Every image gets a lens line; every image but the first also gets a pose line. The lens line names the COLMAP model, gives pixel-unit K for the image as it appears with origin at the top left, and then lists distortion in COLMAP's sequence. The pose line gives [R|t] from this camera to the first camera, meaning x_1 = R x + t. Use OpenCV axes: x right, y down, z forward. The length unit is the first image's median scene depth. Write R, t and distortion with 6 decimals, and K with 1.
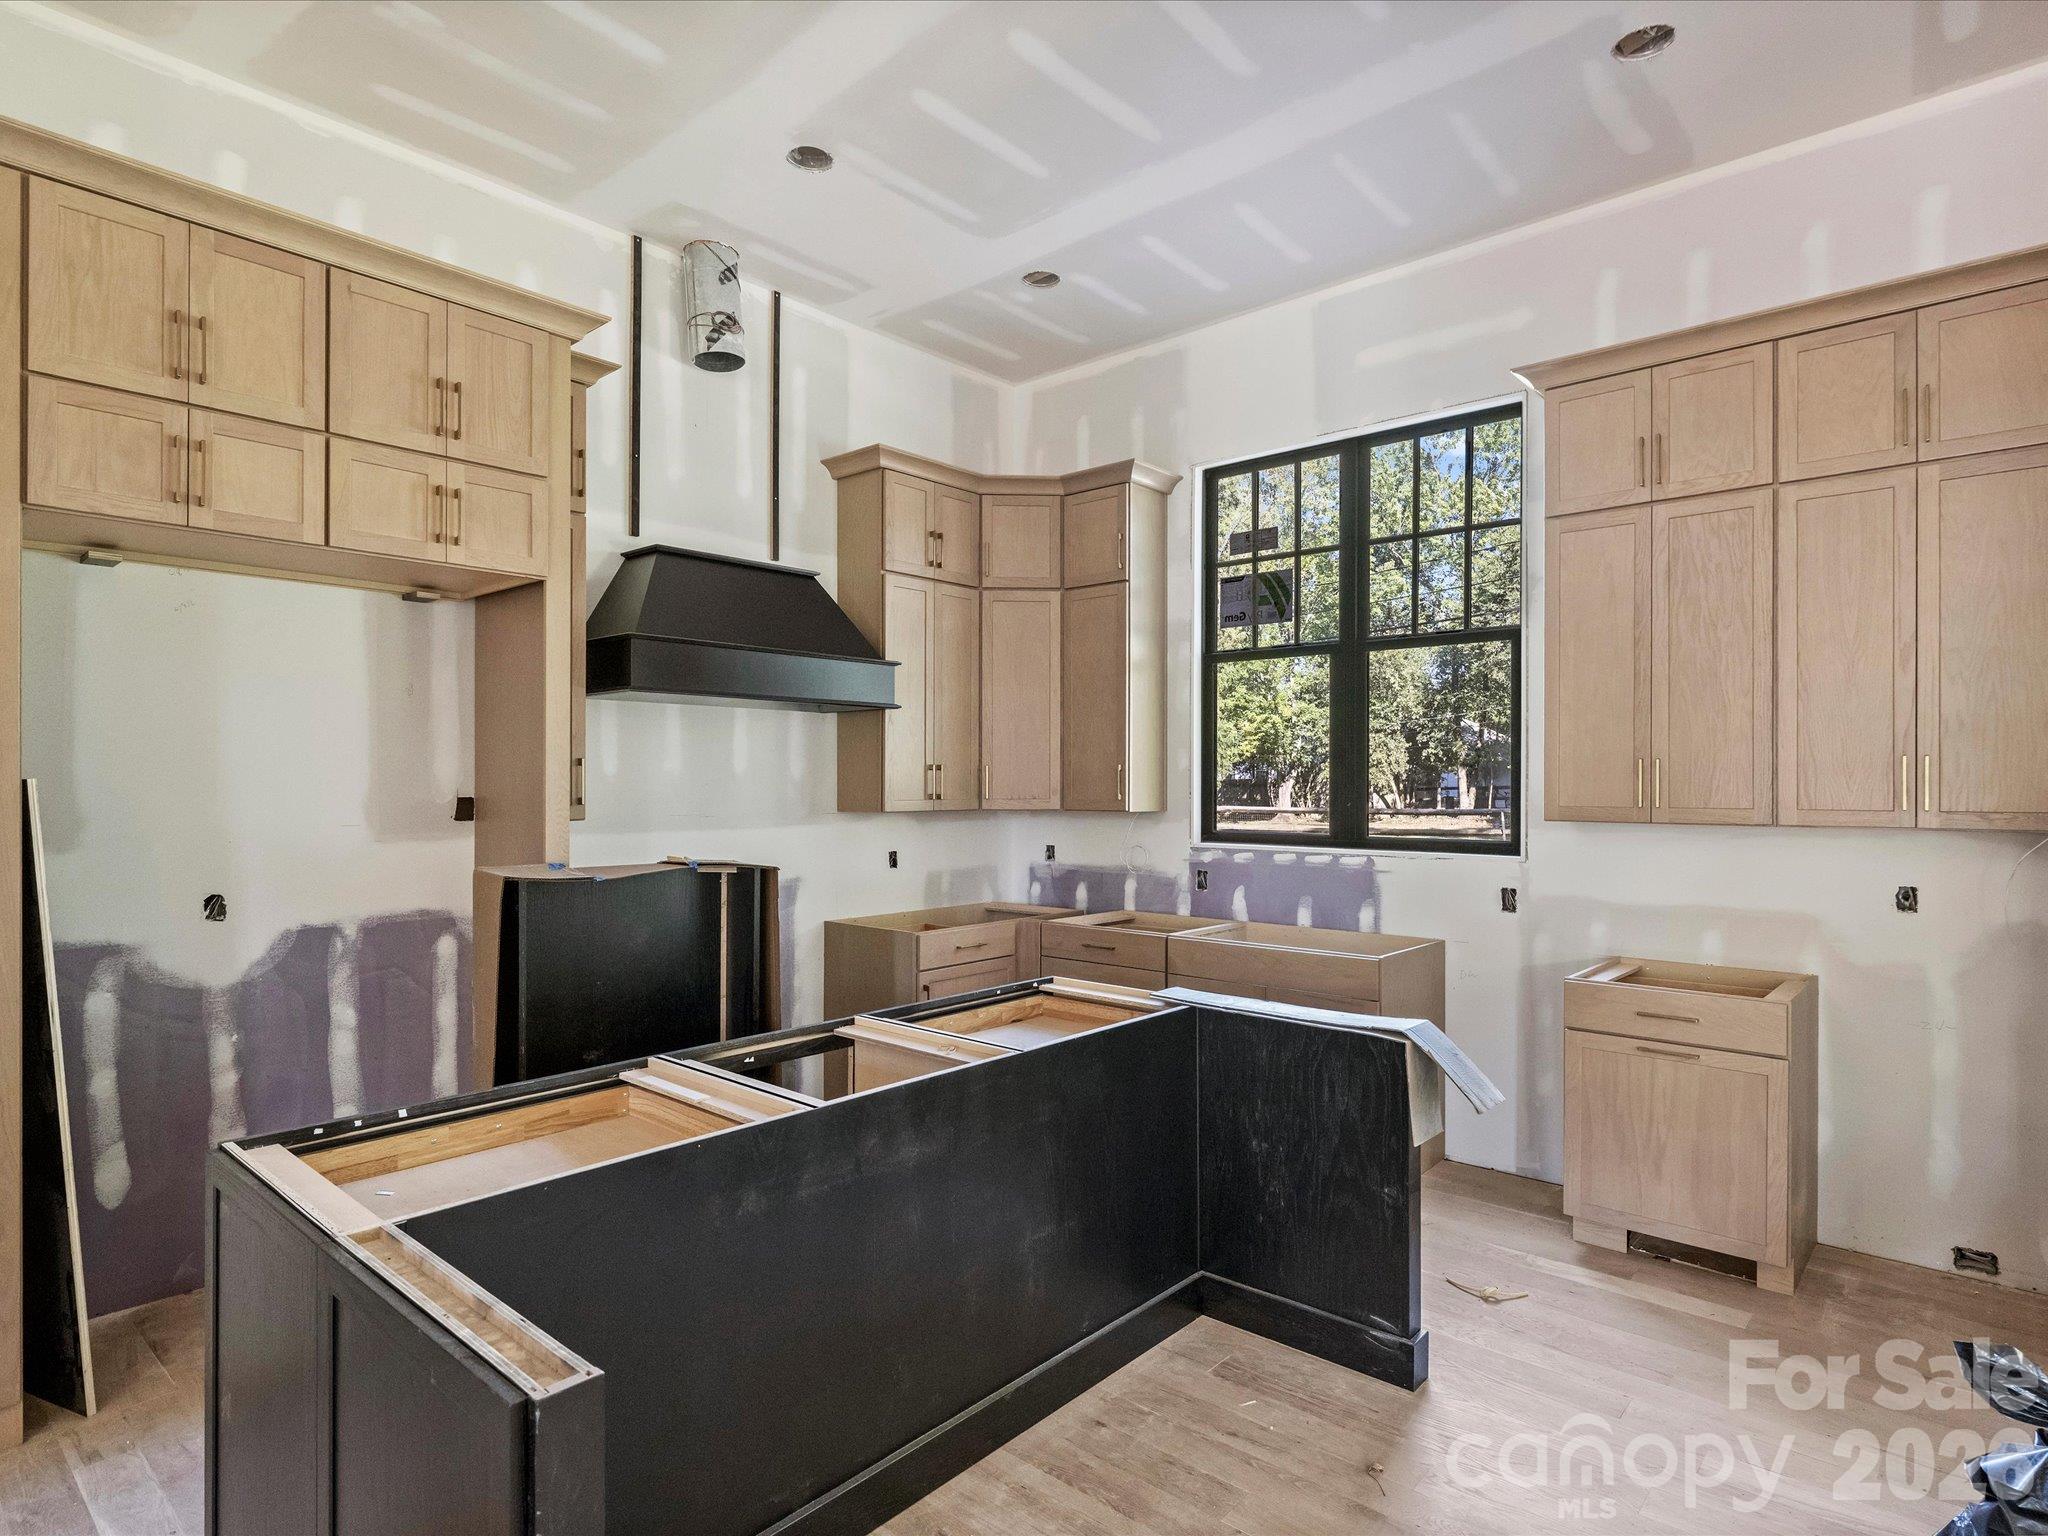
lens RADIAL K [[1118.3, 0, 1024.0], [0, 1118.3, 768.0], [0, 0, 1]] dist [-0.003058, -0.000372]
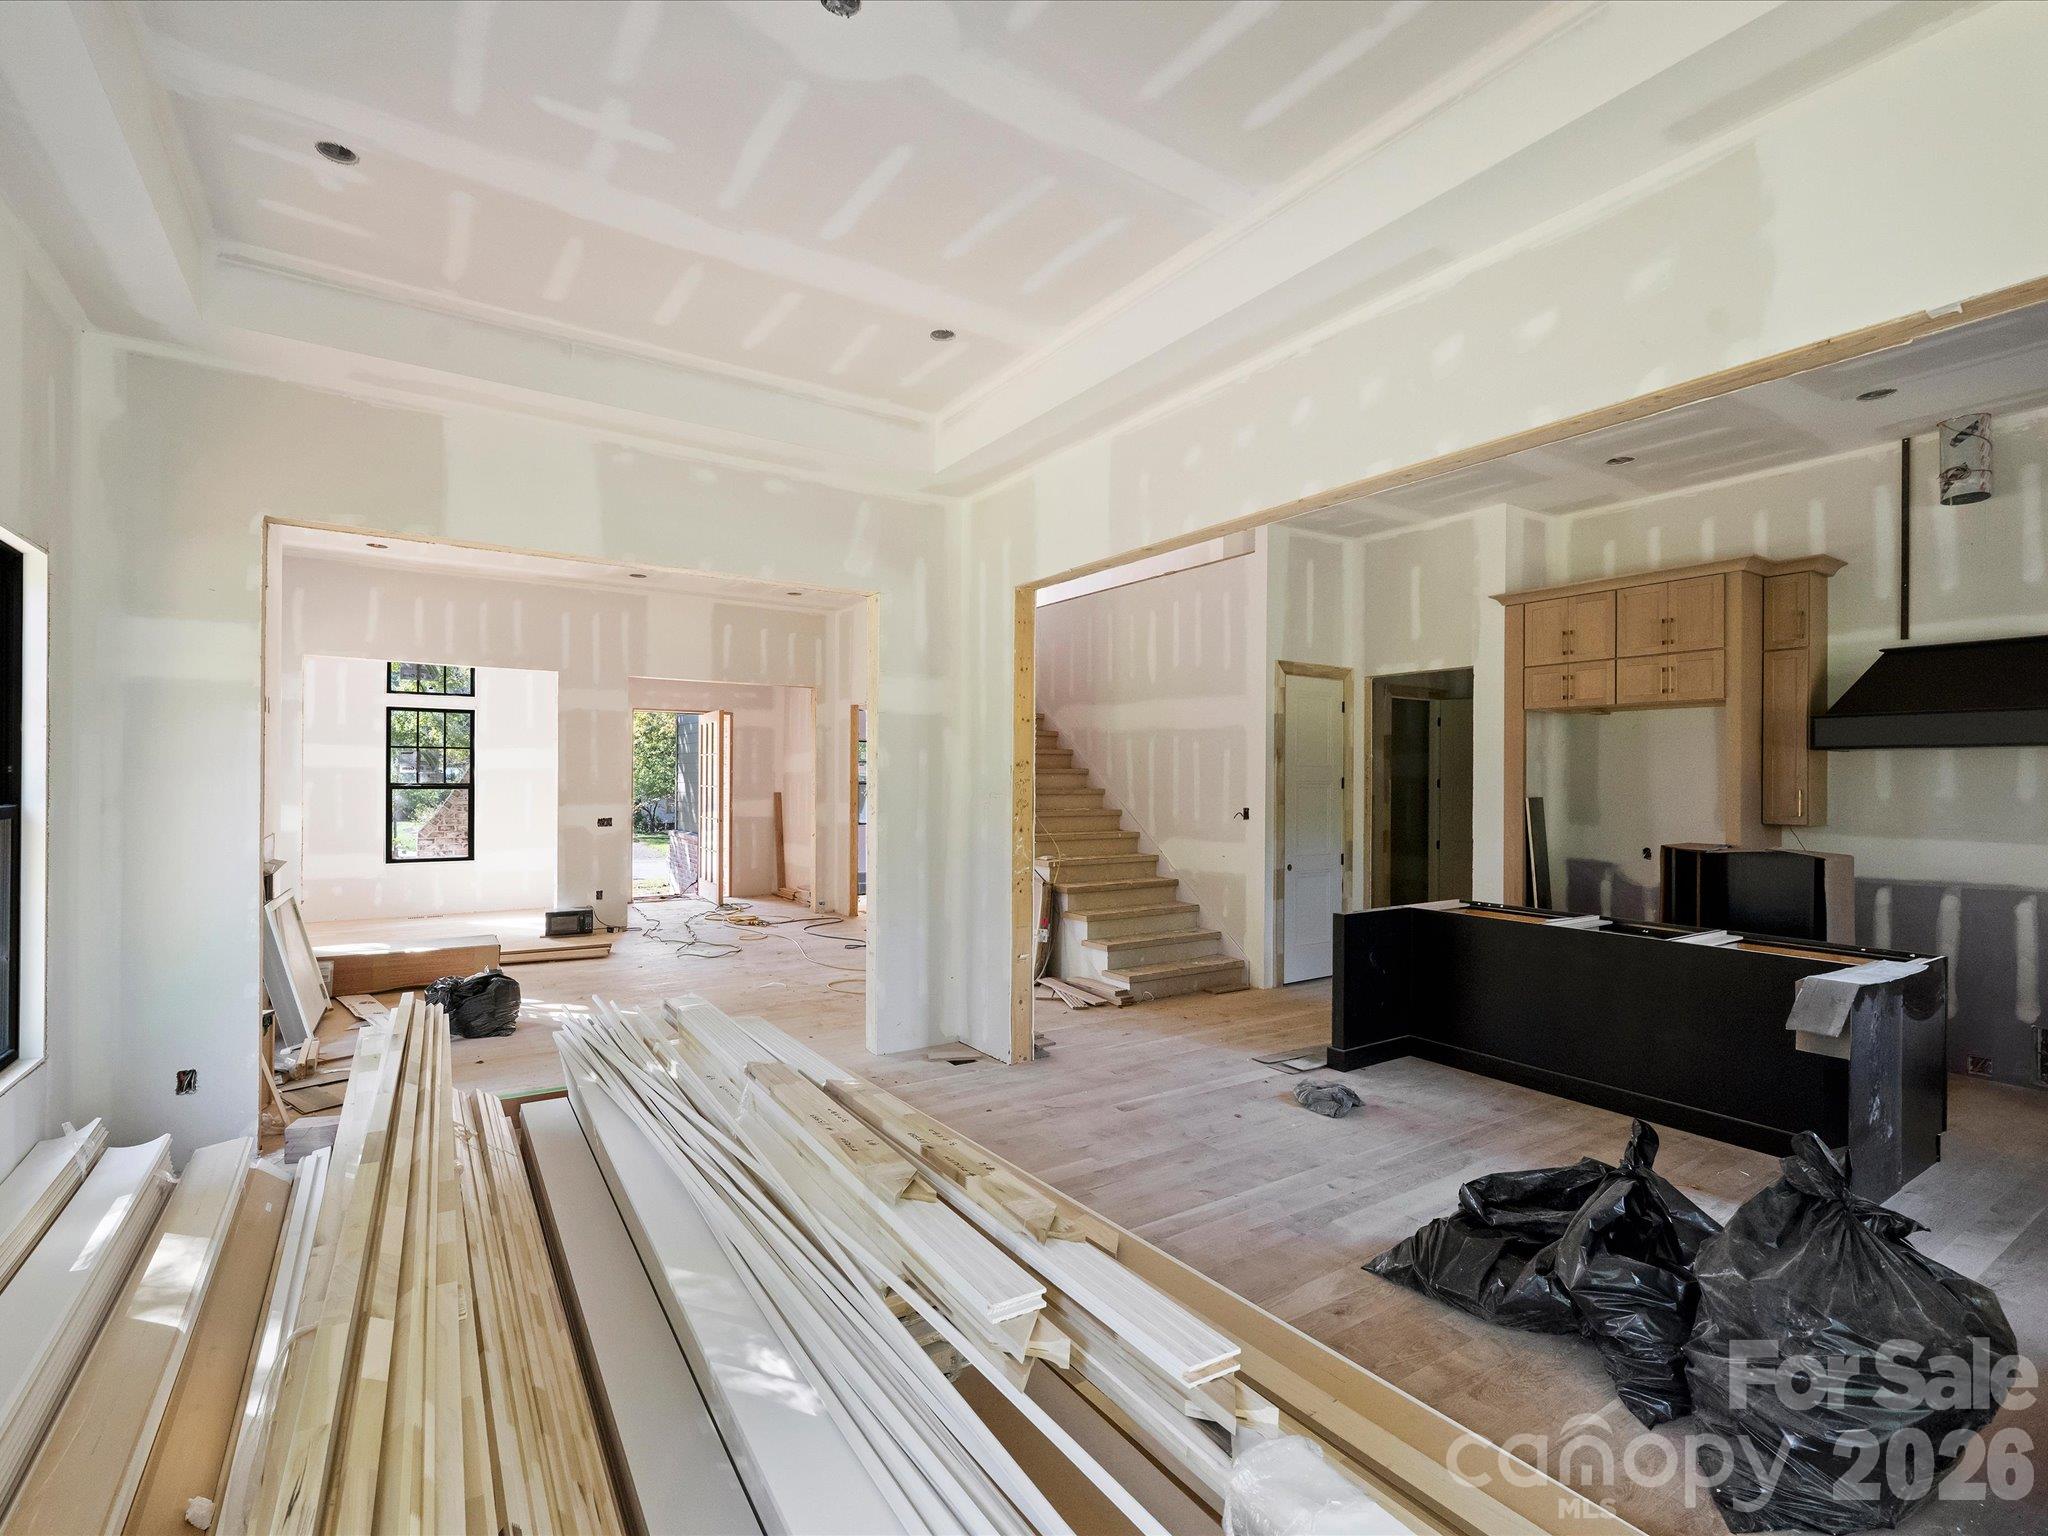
lens RADIAL K [[957.1, 0, 1024.0], [0, 957.1, 768.0], [0, 0, 1]] dist [-0.000304, -0.000207]
pose [[-0.252923, -0.021226, -0.967254, 1.431262], [-0.000137, 0.999760, -0.021904, -0.010162], [0.967486, -0.005408, -0.252865, 0.221480]]
